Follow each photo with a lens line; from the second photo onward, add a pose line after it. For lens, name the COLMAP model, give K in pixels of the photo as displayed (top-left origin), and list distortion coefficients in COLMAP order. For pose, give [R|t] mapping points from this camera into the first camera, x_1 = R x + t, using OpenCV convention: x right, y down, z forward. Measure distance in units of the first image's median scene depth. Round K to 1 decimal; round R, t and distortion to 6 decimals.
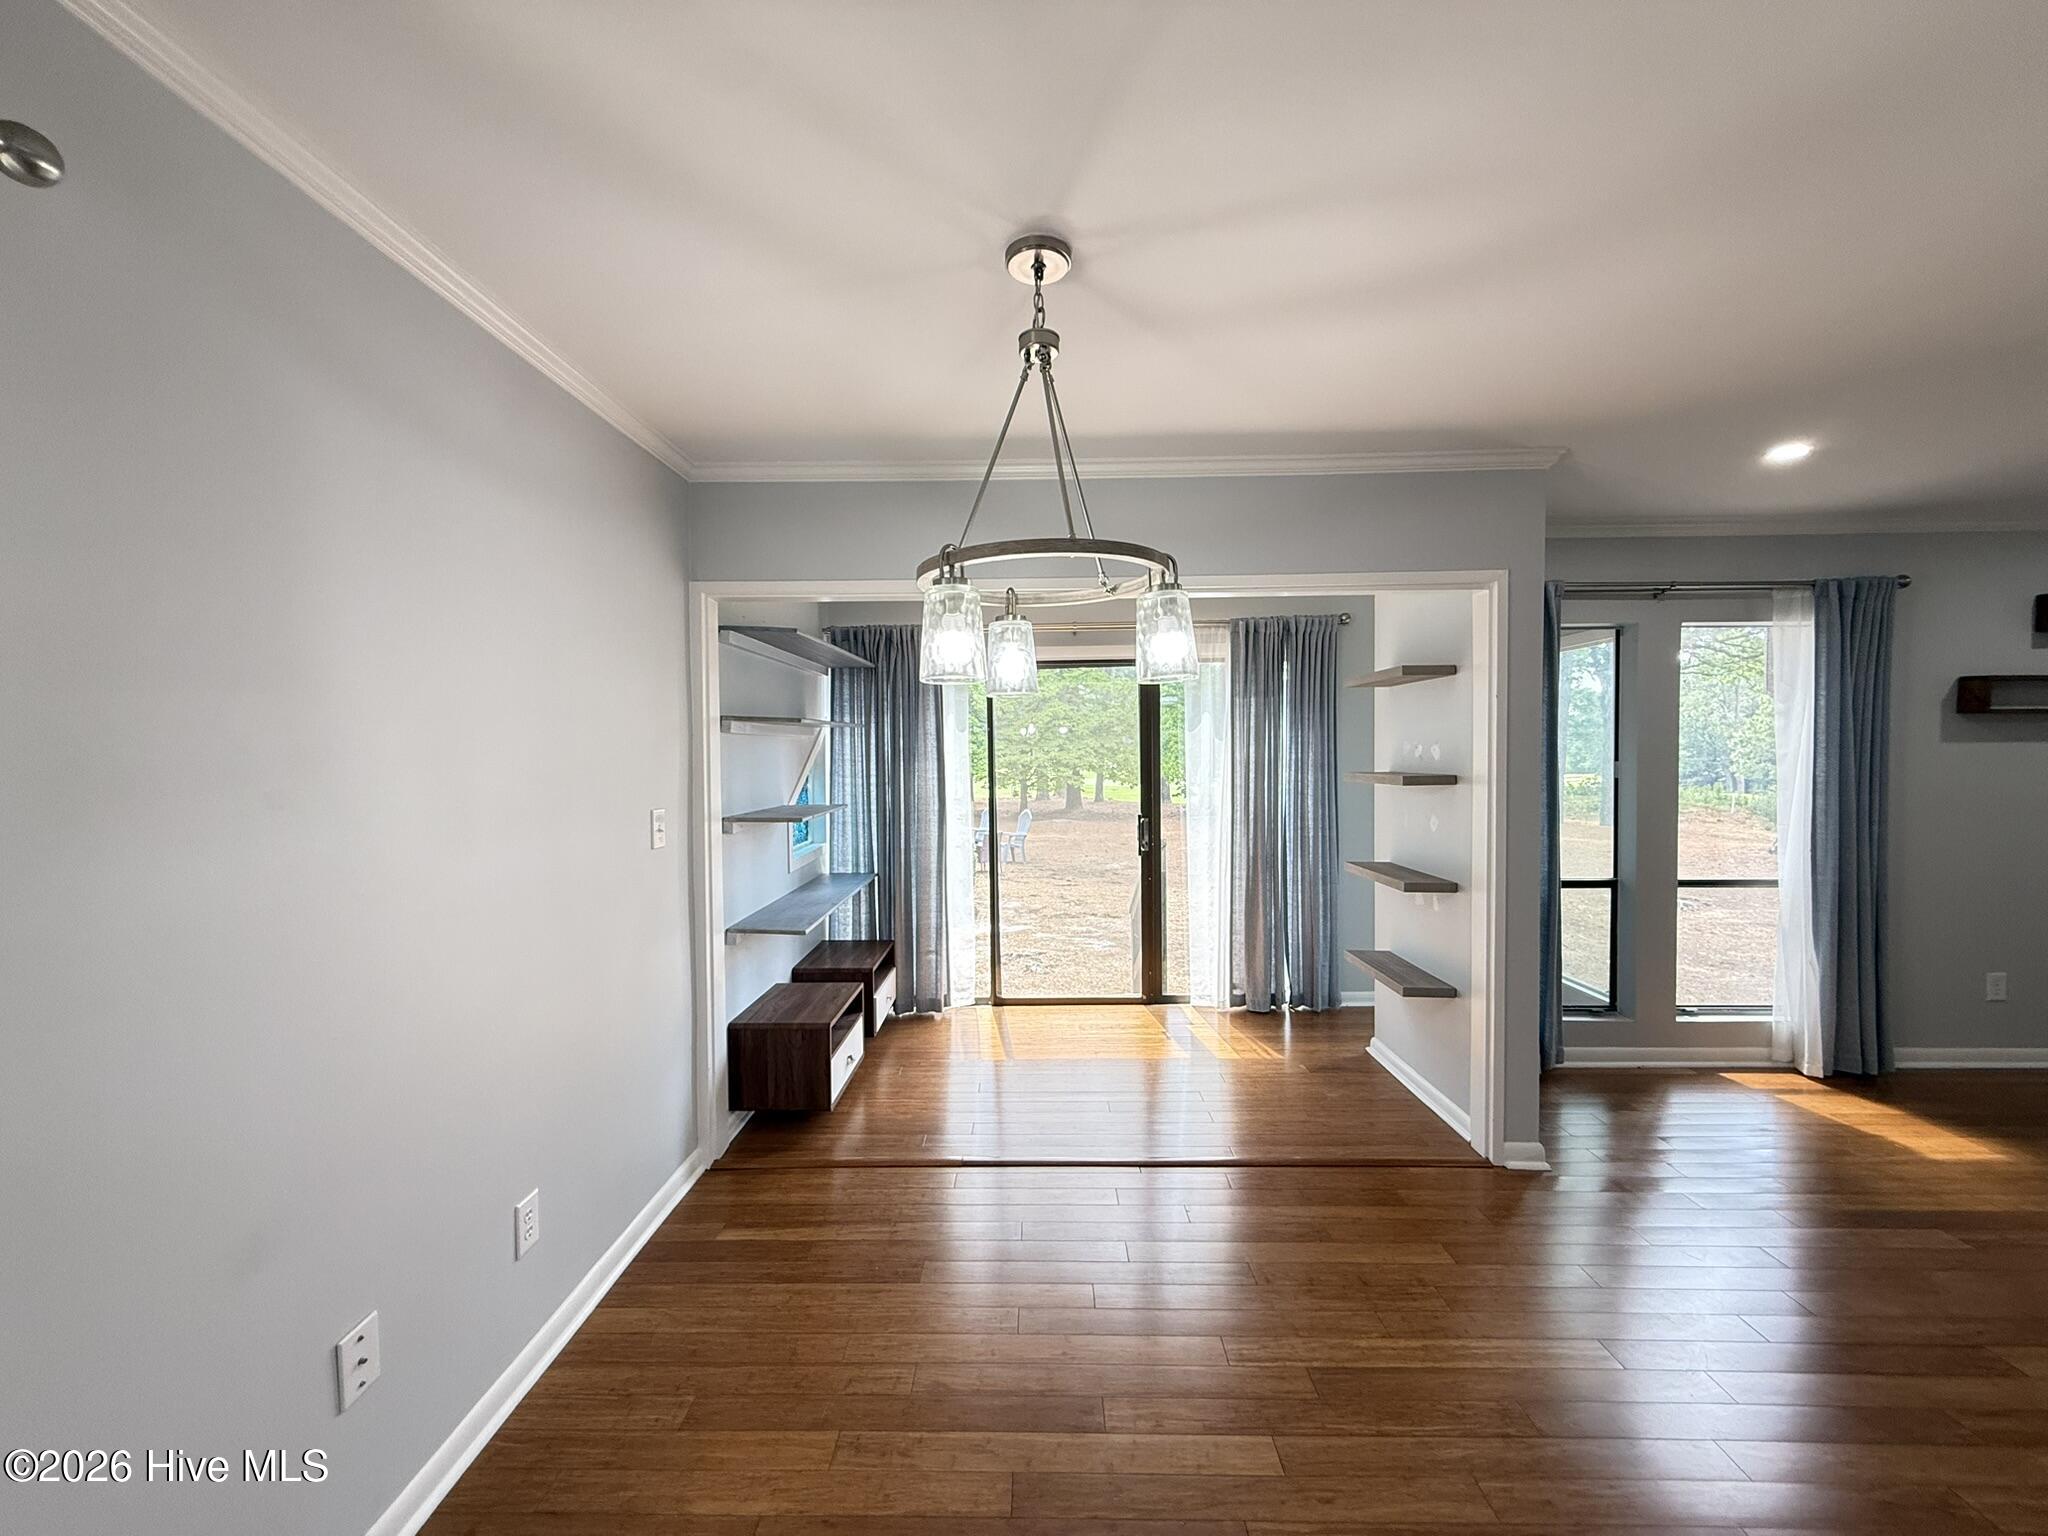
lens RADIAL K [[826.5, 0, 1027.0], [0, 826.5, 774.3], [0, 0, 1]] dist [0.002091, 0.000186]
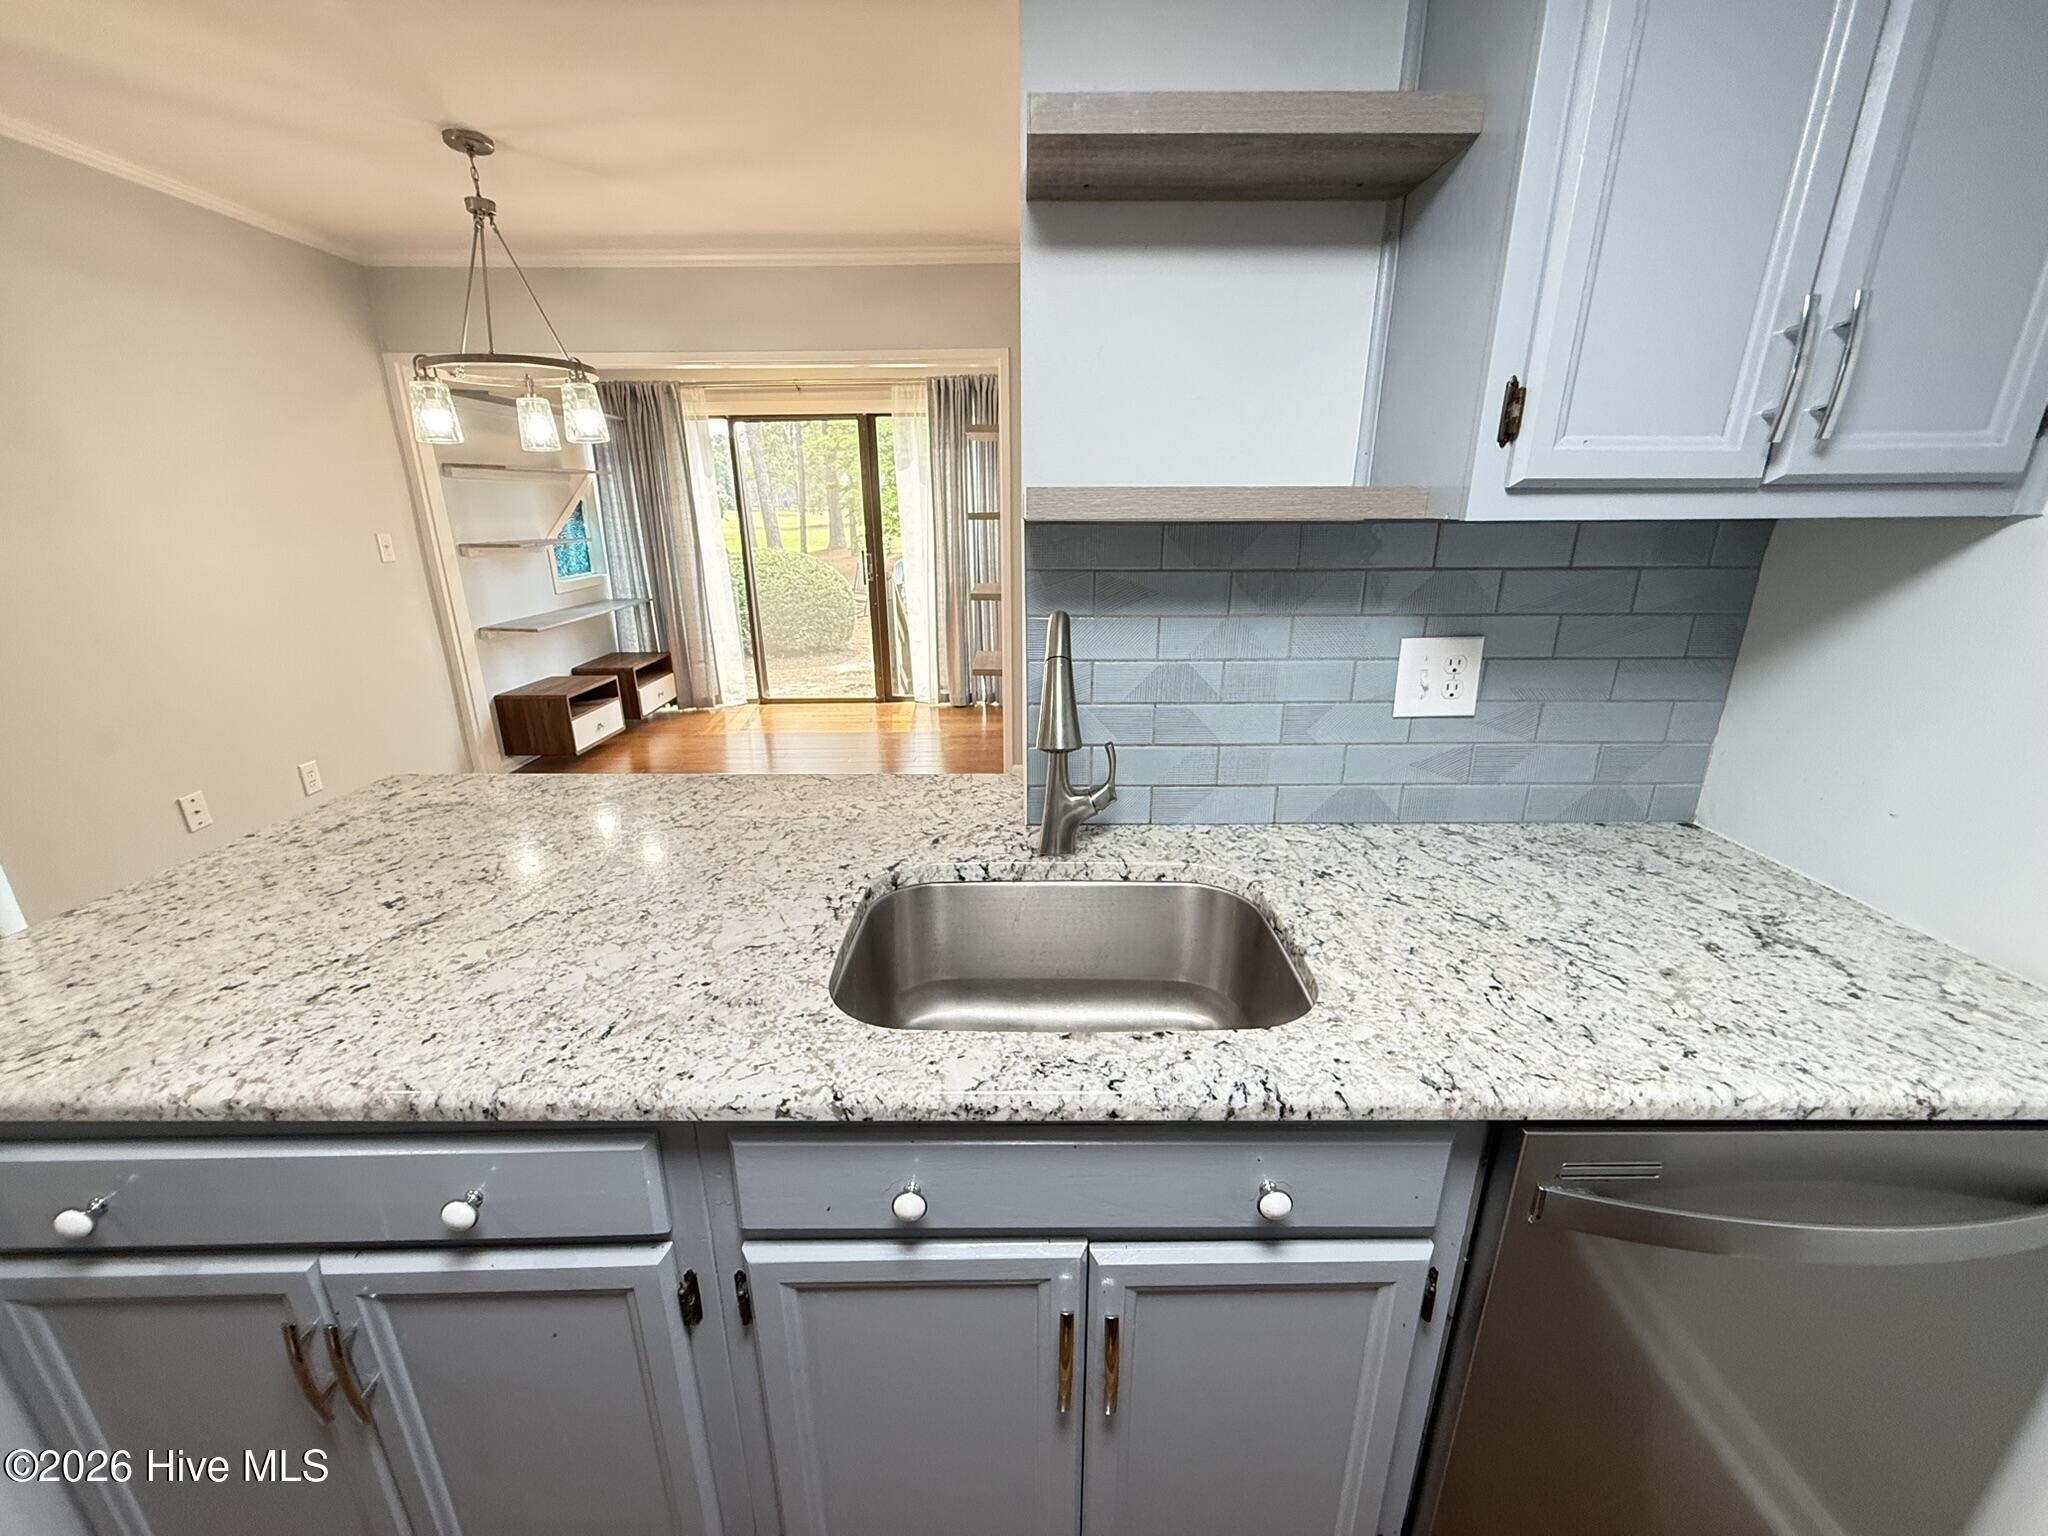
lens RADIAL K [[826.5, 0, 1016.4], [0, 826.5, 764.2], [0, 0, 1]] dist [0.002091, 0.000186]
pose [[0.999614, -0.006643, 0.026971, 0.349315], [-0.000947, 0.962261, 0.272125, 0.021741], [-0.027761, -0.272046, 0.961884, -0.292433]]
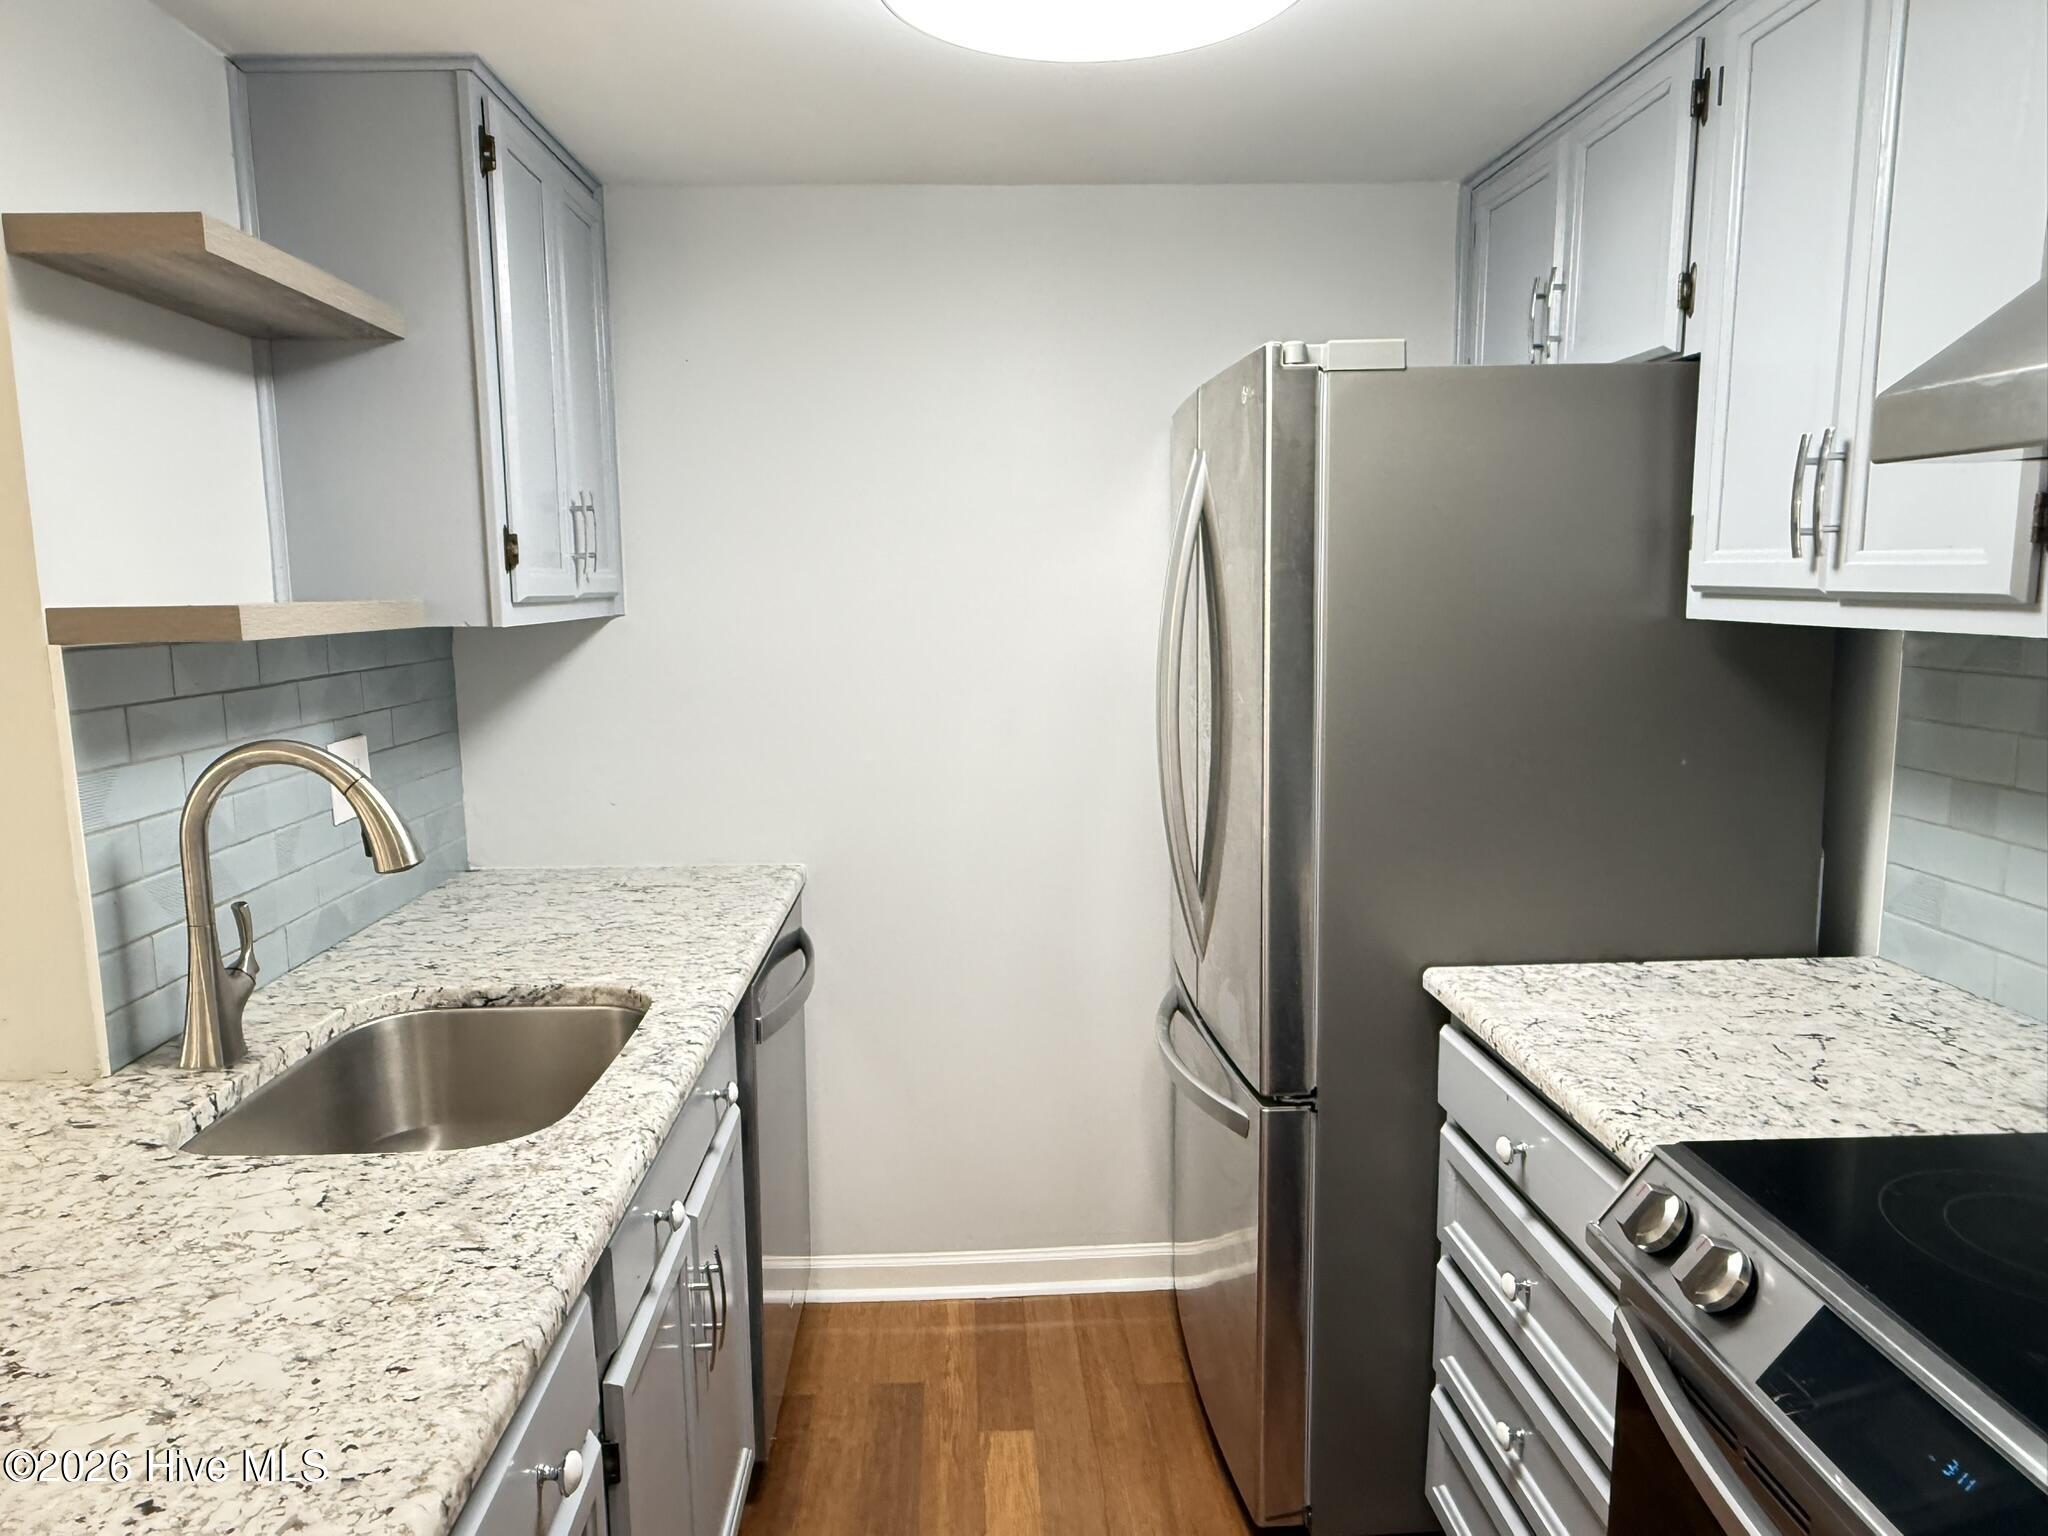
lens RADIAL K [[1334.9, 0, 1022.2], [0, 1334.9, 773.7], [0, 0, 1]] dist [-0.007275, 0.005431]
pose [[-0.070630, -0.134722, 0.988363, -1.228383], [0.037275, 0.989789, 0.137580, -0.018986], [-0.996806, 0.046558, -0.064887, 0.074749]]
